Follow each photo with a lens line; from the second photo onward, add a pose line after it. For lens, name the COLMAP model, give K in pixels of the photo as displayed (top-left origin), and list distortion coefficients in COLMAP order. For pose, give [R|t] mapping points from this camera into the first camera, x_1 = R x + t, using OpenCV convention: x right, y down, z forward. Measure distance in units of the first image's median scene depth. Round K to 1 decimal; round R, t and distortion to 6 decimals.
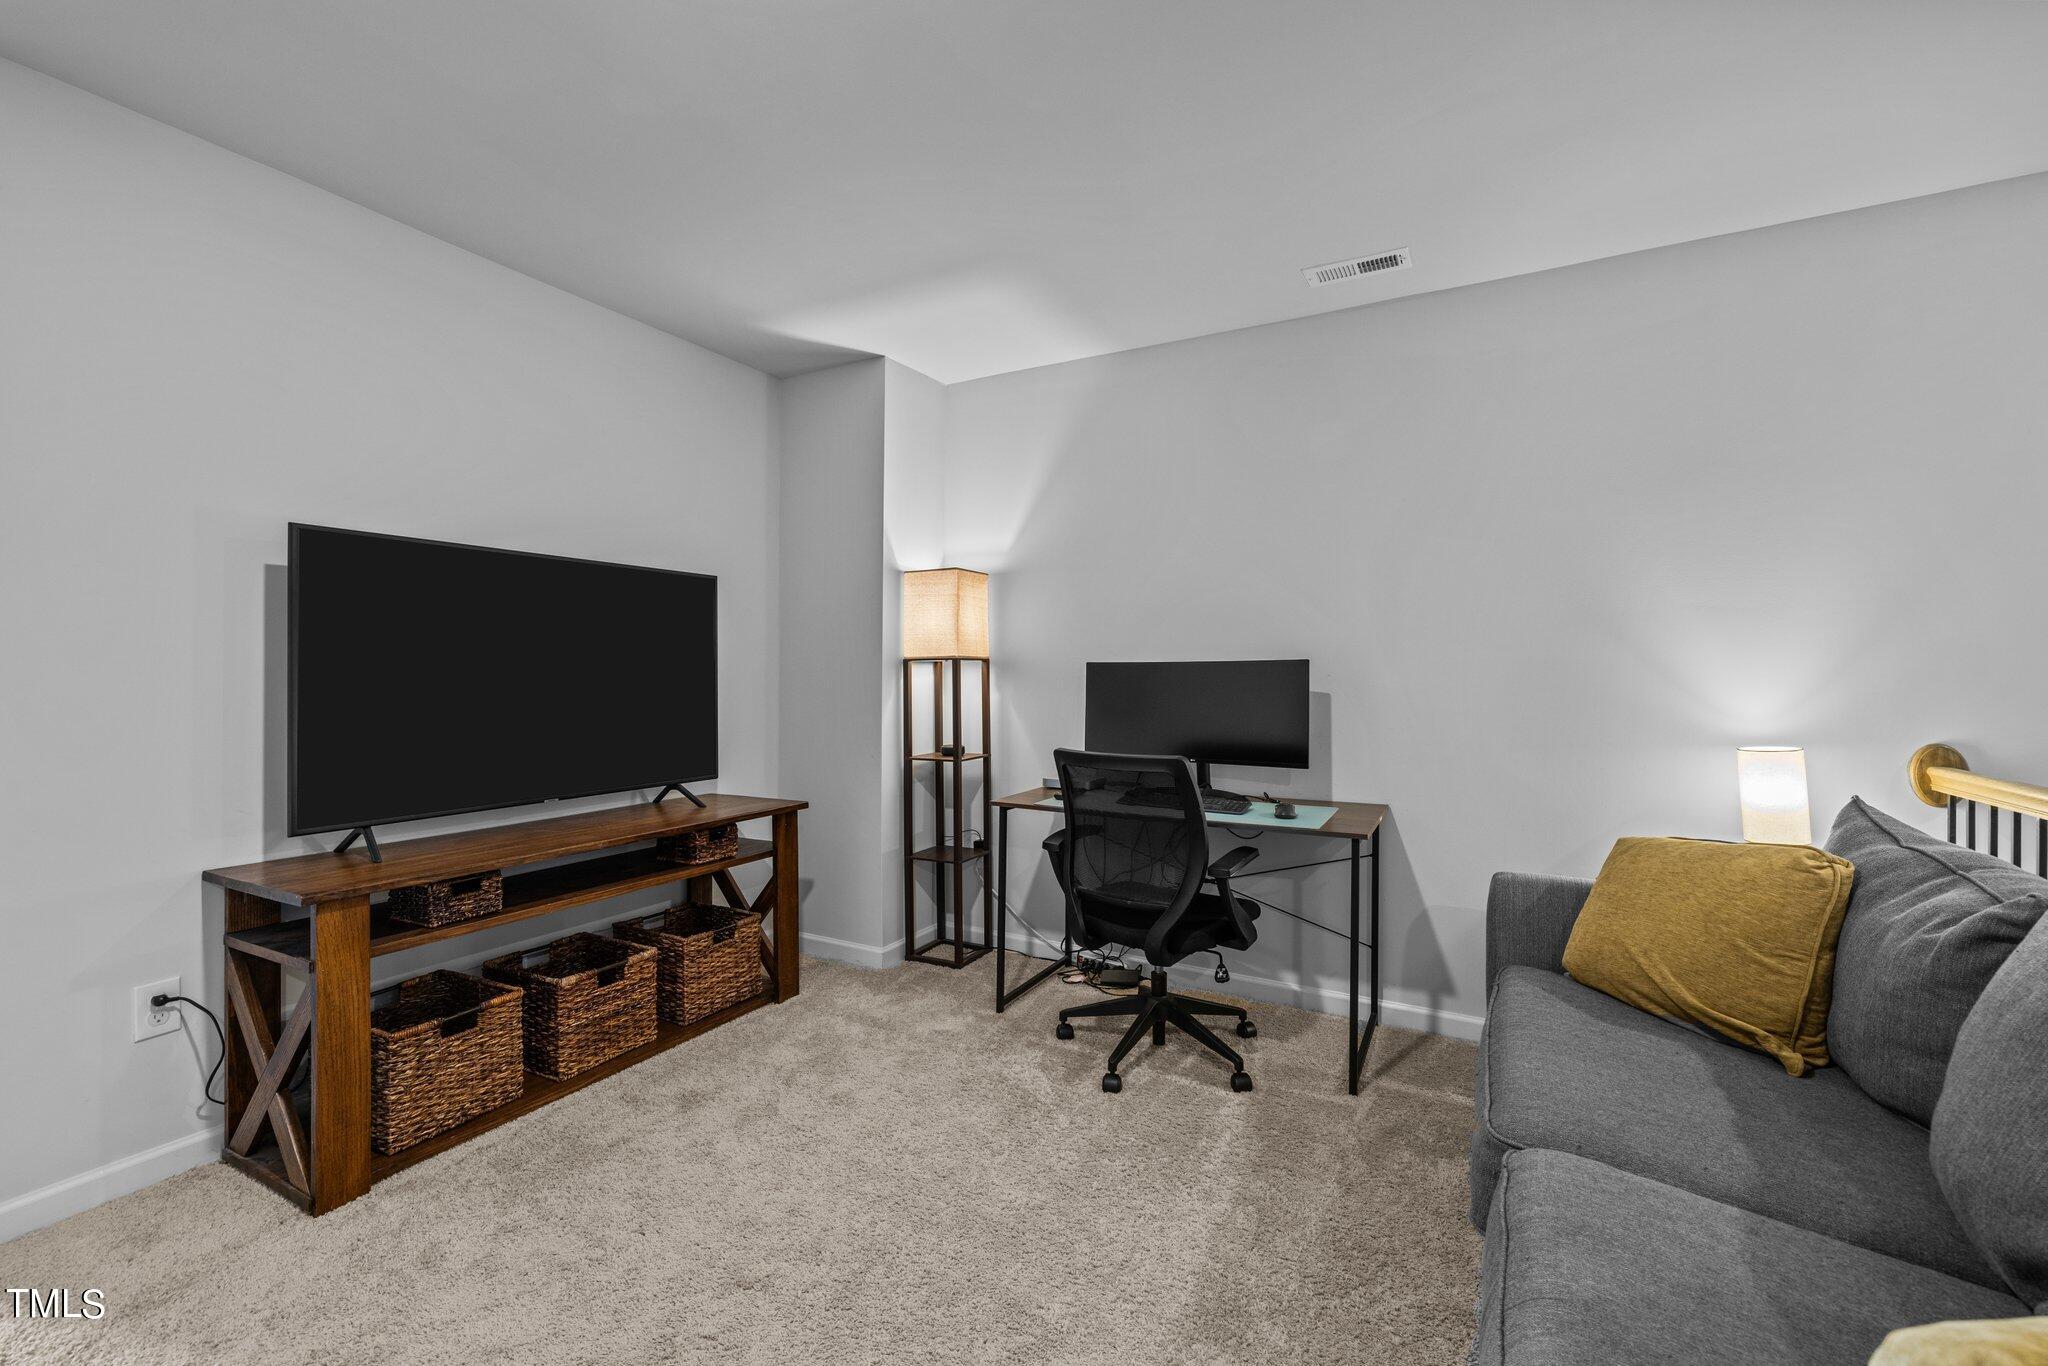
lens RADIAL K [[871.3, 0, 1009.7], [0, 871.3, 673.0], [0, 0, 1]] dist [0.000177, 0.000174]
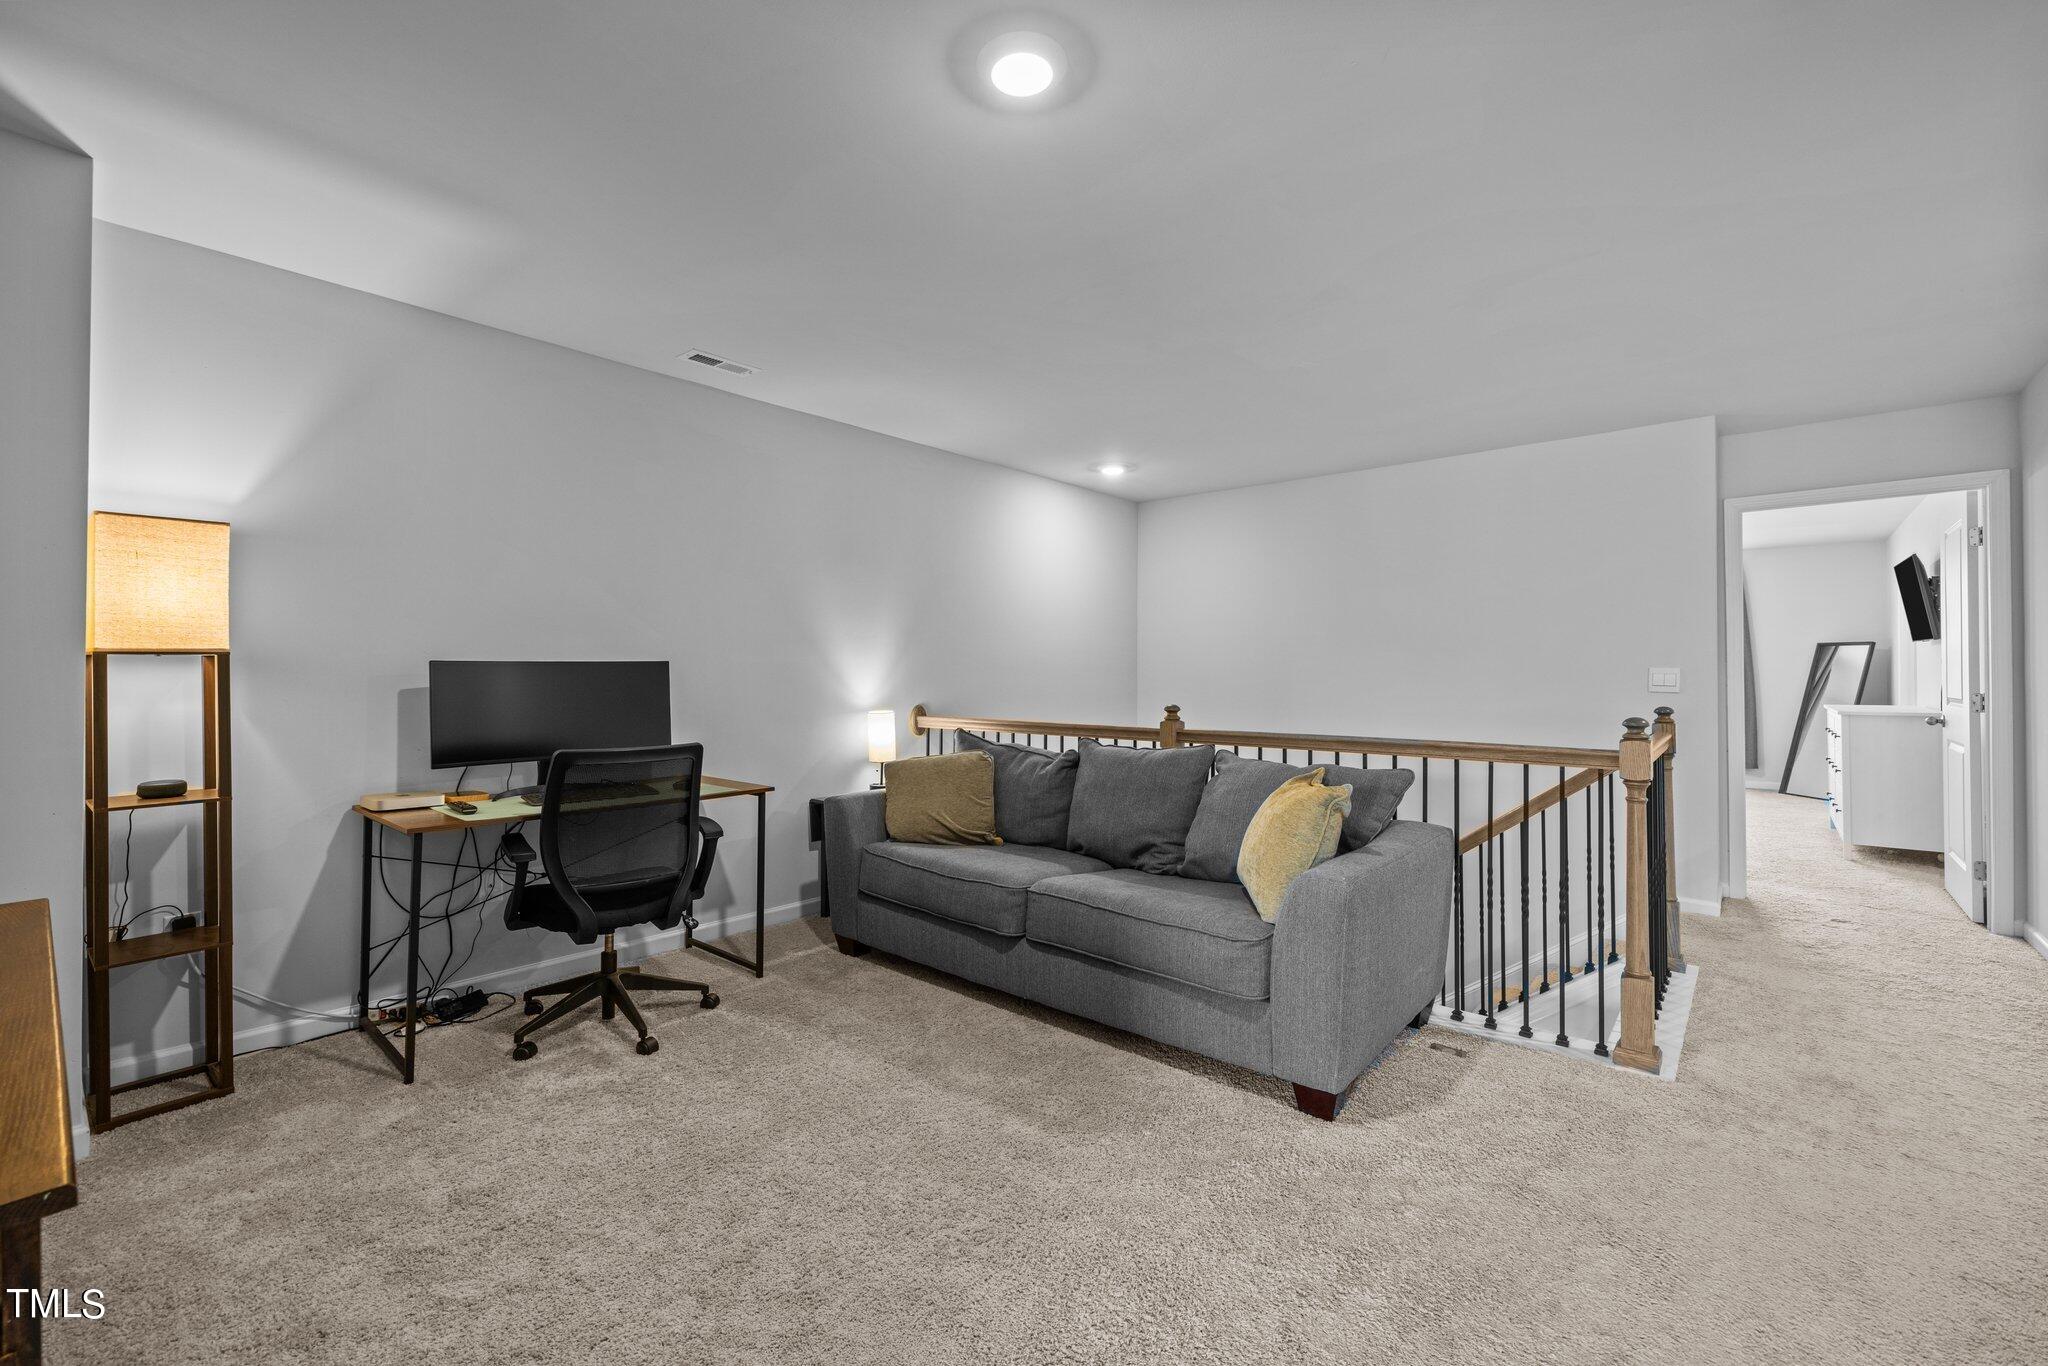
lens RADIAL K [[871.3, 0, 1009.7], [0, 871.3, 673.0], [0, 0, 1]] dist [0.000177, 0.000174]
pose [[0.191145, -0.000923, 0.981561, -0.743547], [0.001624, 0.999998, 0.000624, 0.000538], [-0.981560, 0.001475, 0.191146, 0.291231]]
